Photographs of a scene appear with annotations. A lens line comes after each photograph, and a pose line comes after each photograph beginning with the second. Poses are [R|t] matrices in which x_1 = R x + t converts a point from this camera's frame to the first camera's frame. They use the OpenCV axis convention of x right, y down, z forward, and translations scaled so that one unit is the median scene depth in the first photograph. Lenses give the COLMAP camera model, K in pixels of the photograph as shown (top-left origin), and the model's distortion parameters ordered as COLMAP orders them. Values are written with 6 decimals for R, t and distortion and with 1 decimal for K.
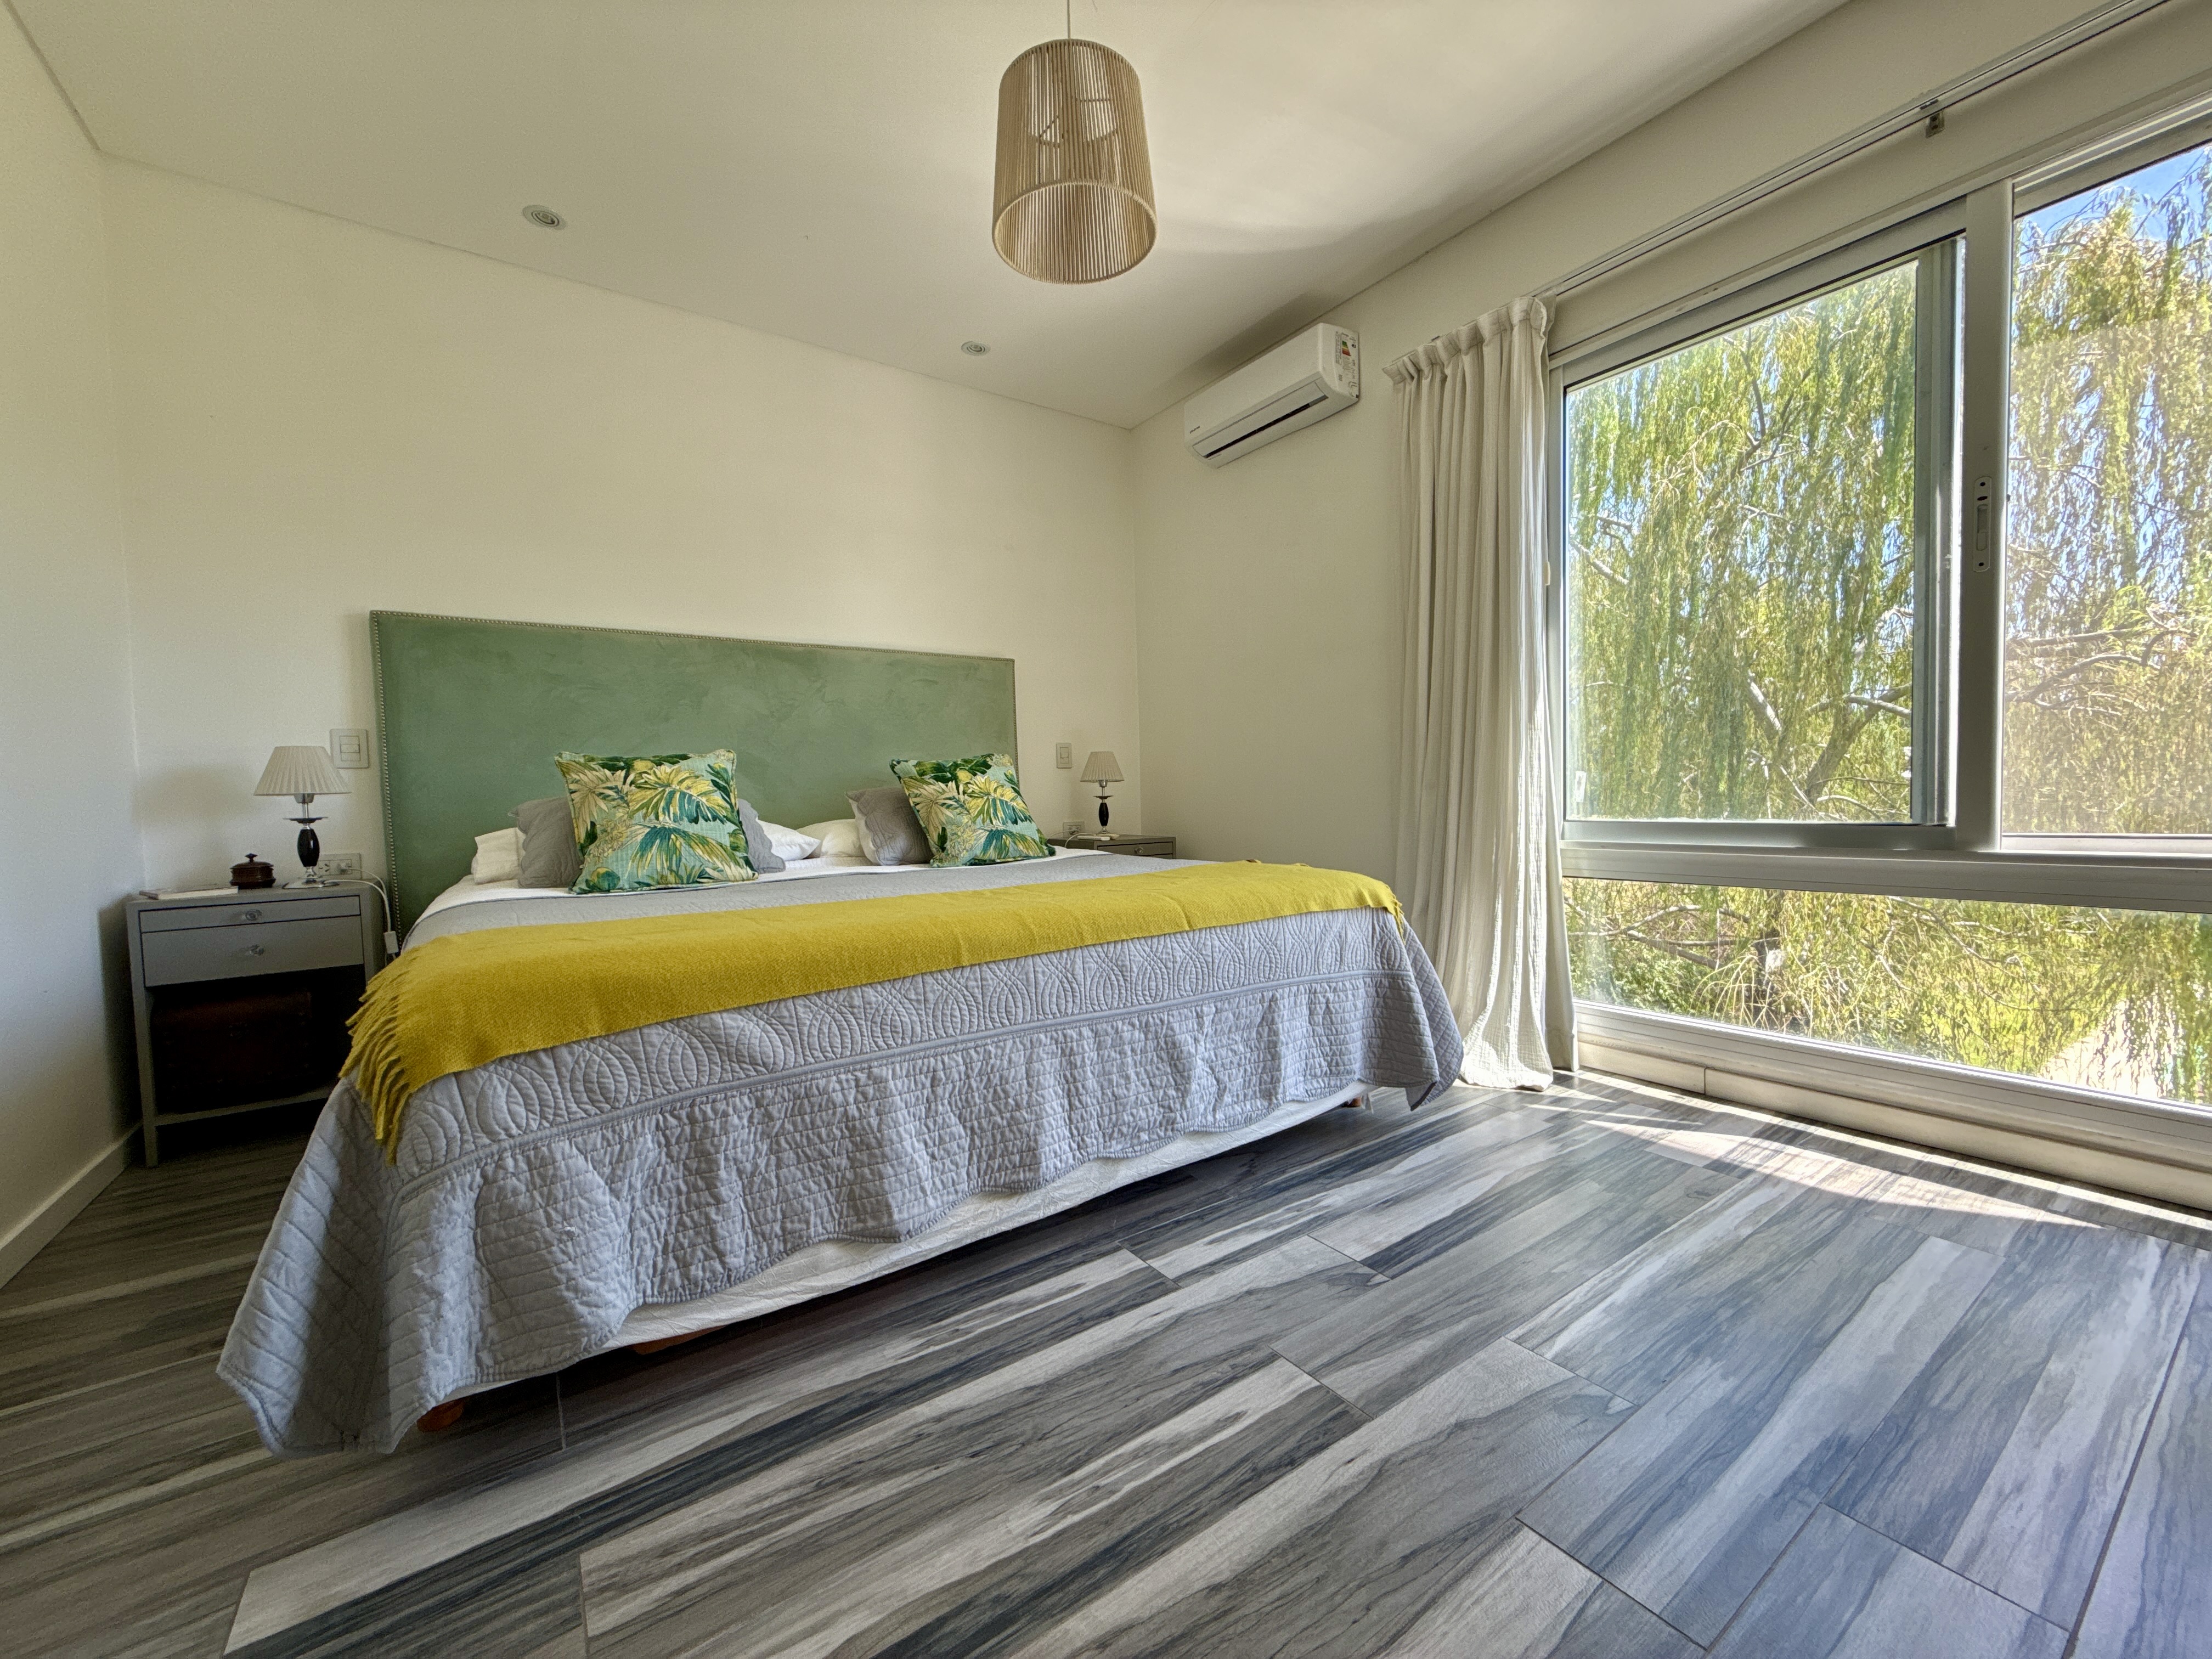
lens RADIAL K [[880.6, 0, 1100.6], [0, 880.6, 830.9], [0, 0, 1]] dist [0.001115, 0.000618]
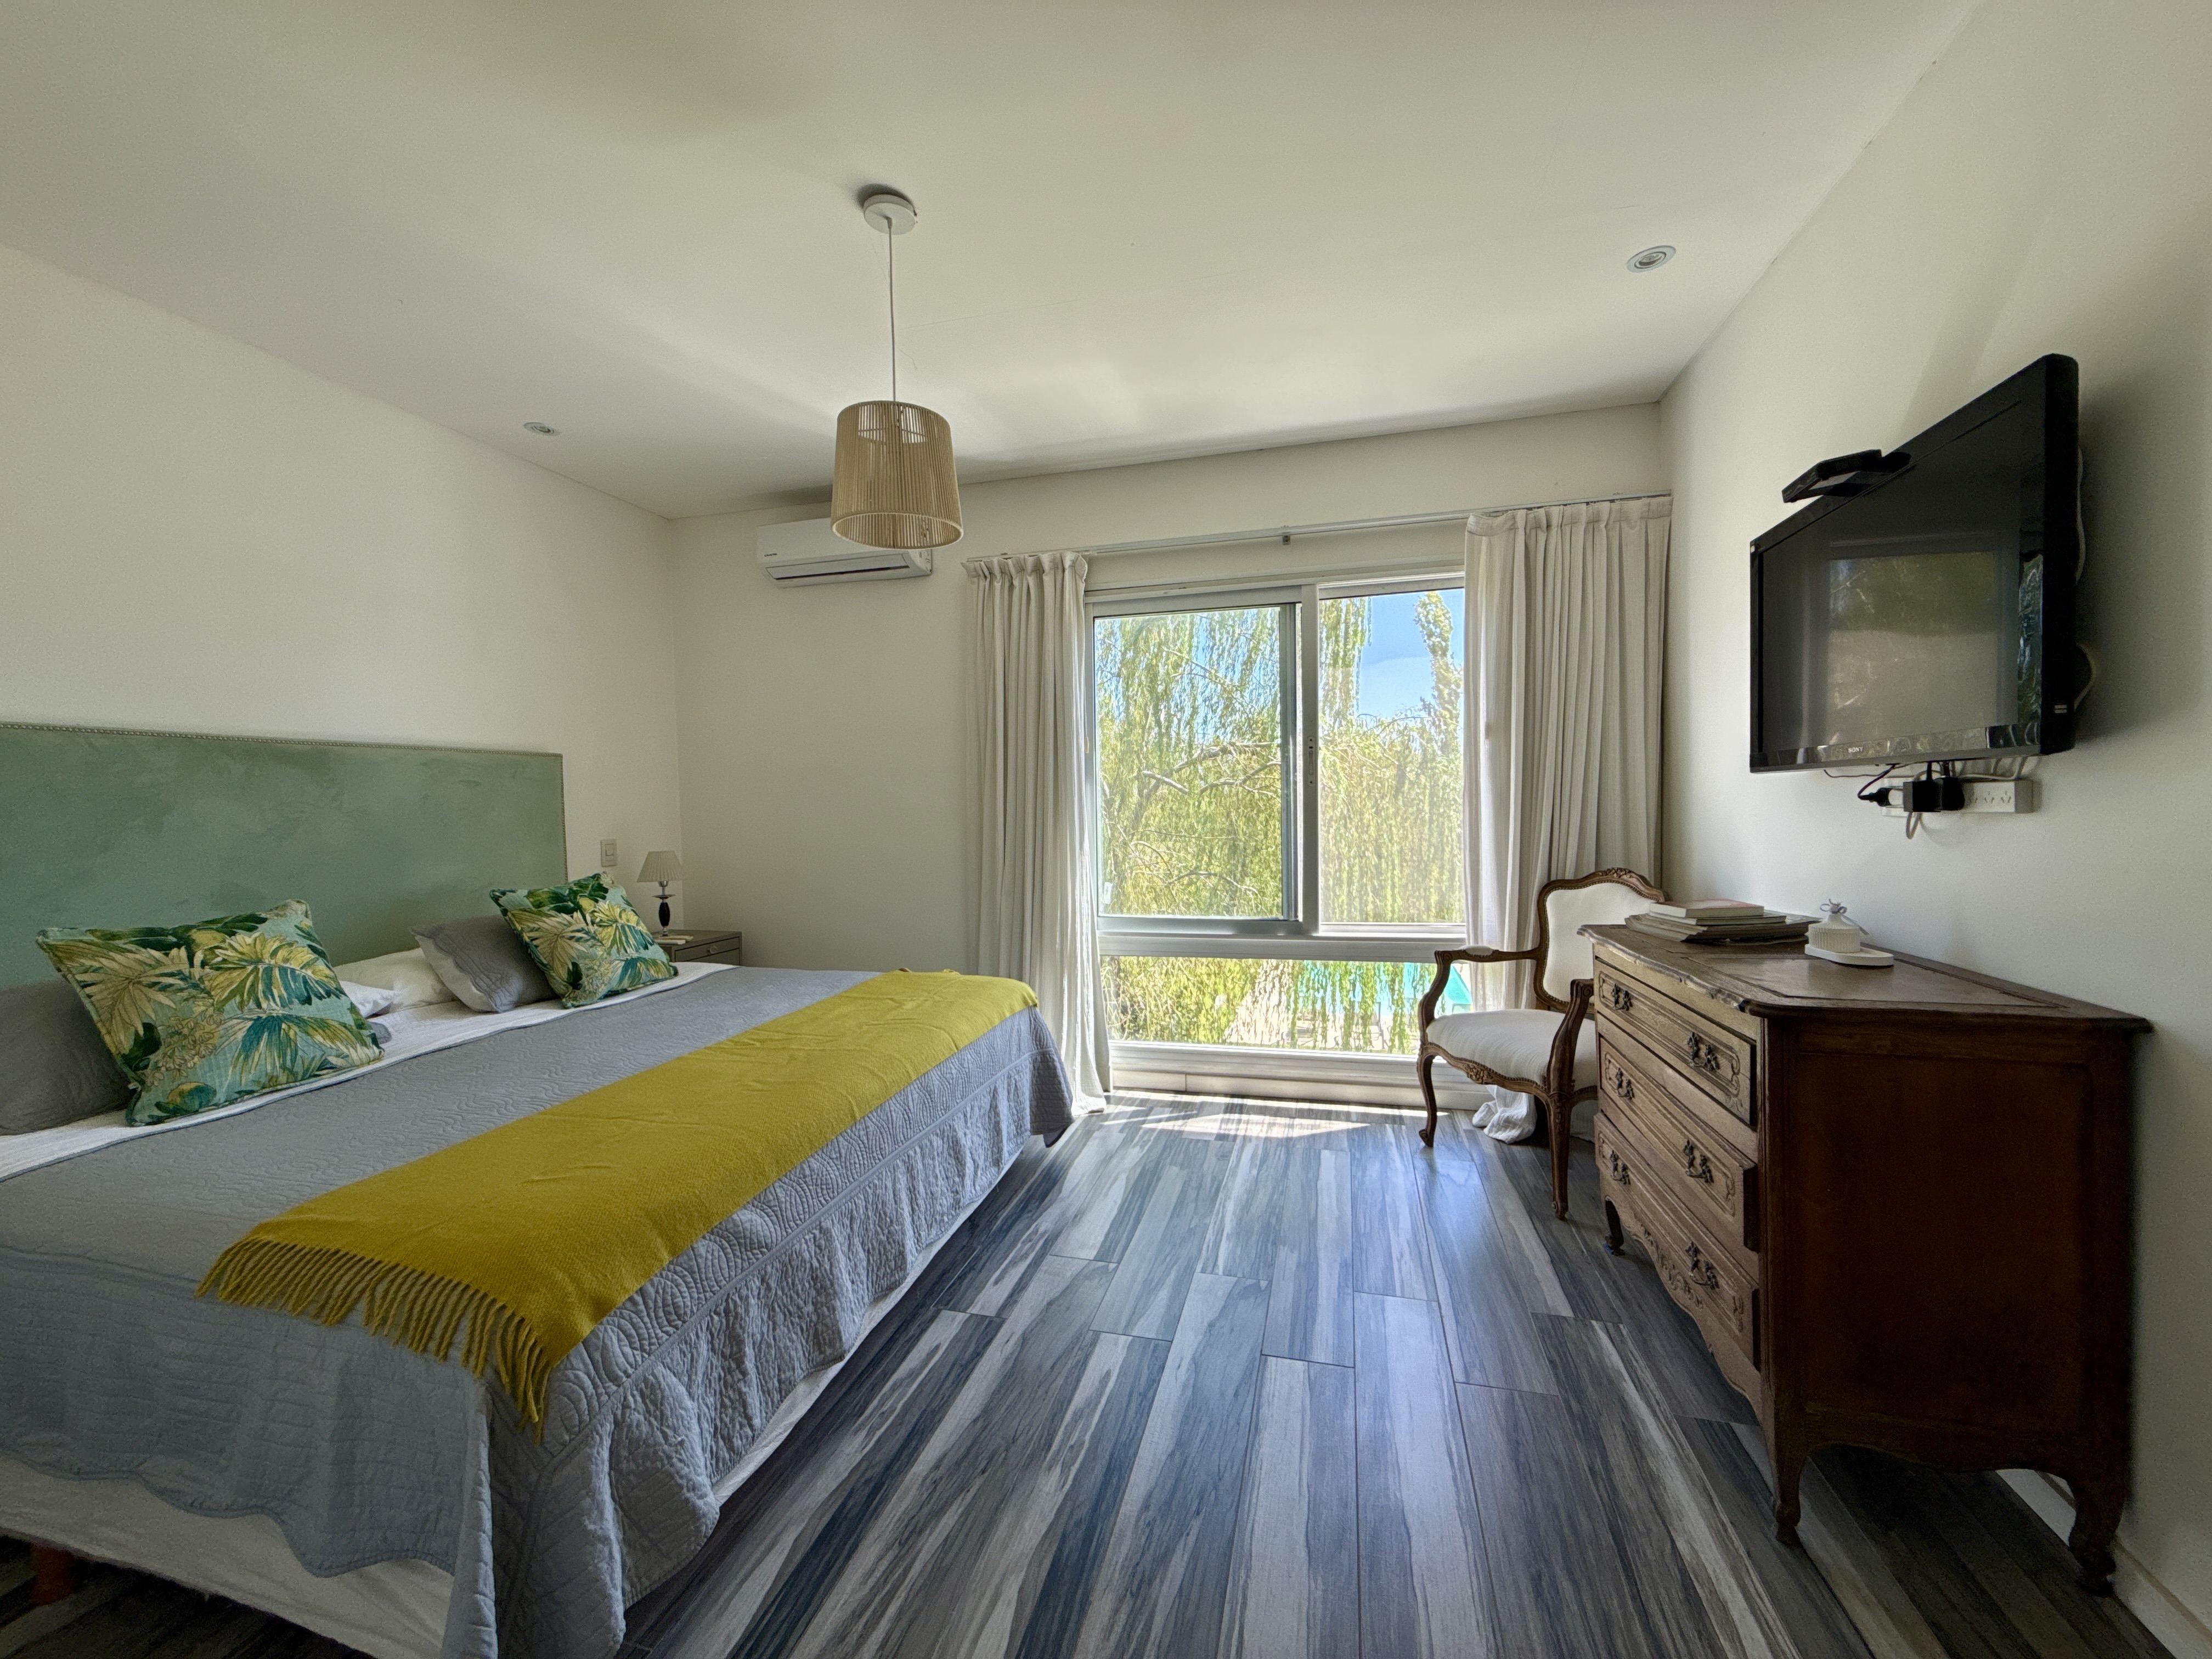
lens RADIAL K [[880.6, 0, 1107.2], [0, 880.6, 835.7], [0, 0, 1]] dist [0.001115, 0.000618]
pose [[0.761088, -0.010444, 0.648564, -0.536425], [0.023826, 0.999646, -0.011862, -0.173984], [-0.648210, 0.024480, 0.761068, -0.138238]]
